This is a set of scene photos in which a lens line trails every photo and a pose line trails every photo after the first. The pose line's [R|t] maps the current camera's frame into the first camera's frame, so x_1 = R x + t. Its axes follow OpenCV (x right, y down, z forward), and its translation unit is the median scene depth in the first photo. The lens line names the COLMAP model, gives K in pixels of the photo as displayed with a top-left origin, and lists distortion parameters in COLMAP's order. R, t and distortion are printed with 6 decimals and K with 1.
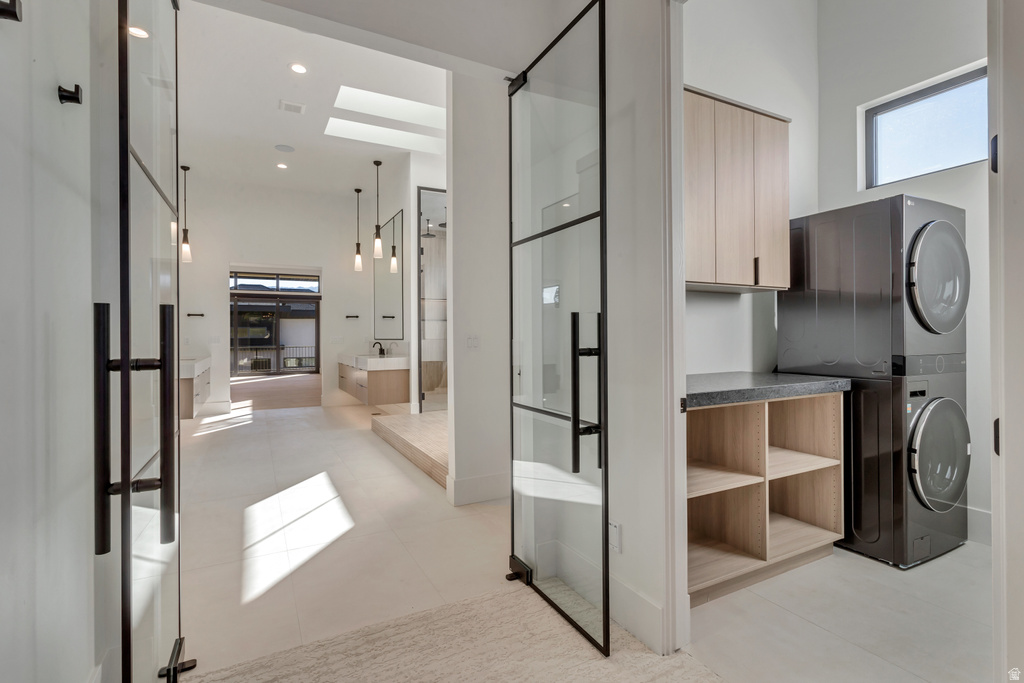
lens RADIAL K [[489.4, 0, 506.7], [0, 489.4, 336.1], [0, 0, 1]] dist [-0.004243, 0.001521]
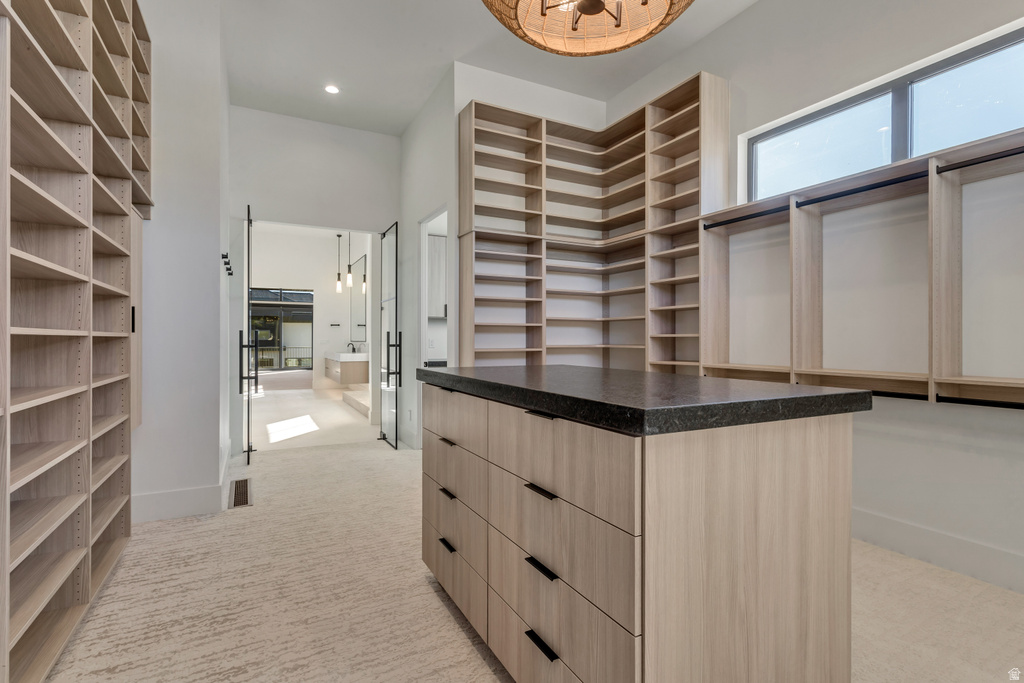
lens RADIAL K [[489.4, 0, 516.5], [0, 489.4, 336.6], [0, 0, 1]] dist [-0.004243, 0.001521]
pose [[0.999889, 0.005502, 0.013845, 0.184025], [-0.005426, 0.999970, -0.005499, -0.001551], [-0.013875, 0.005423, 0.999889, -0.403940]]
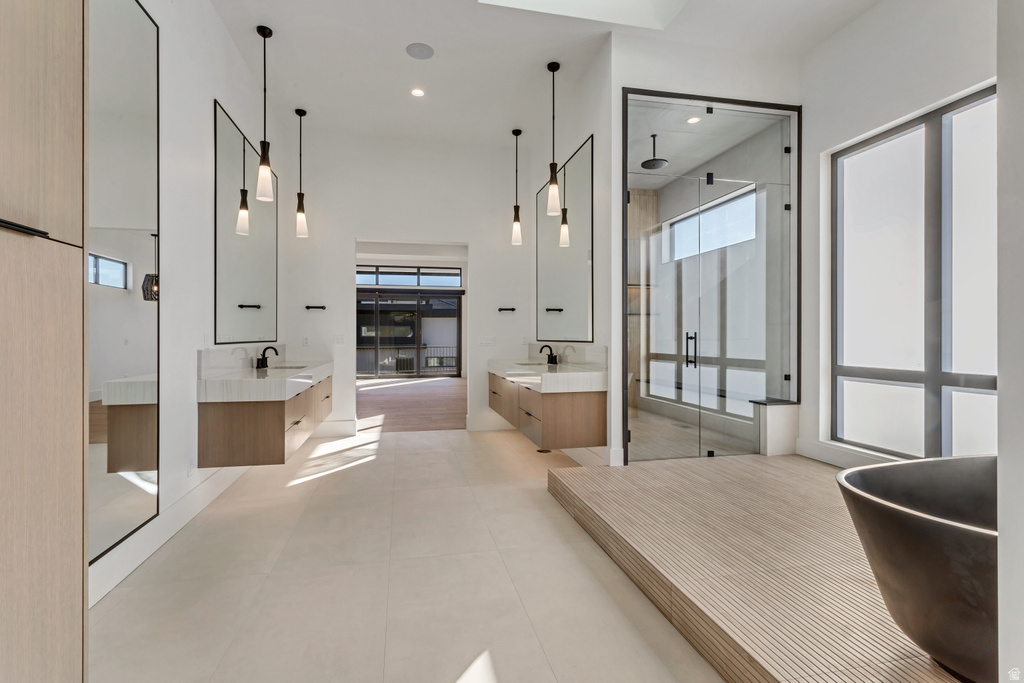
lens RADIAL K [[489.4, 0, 513.2], [0, 489.4, 338.7], [0, 0, 1]] dist [-0.004243, 0.001521]
pose [[0.967757, 0.008059, -0.251755, -0.123867], [-0.006630, 0.999957, 0.006527, -0.000679], [0.251797, -0.004647, 0.967769, 0.298082]]
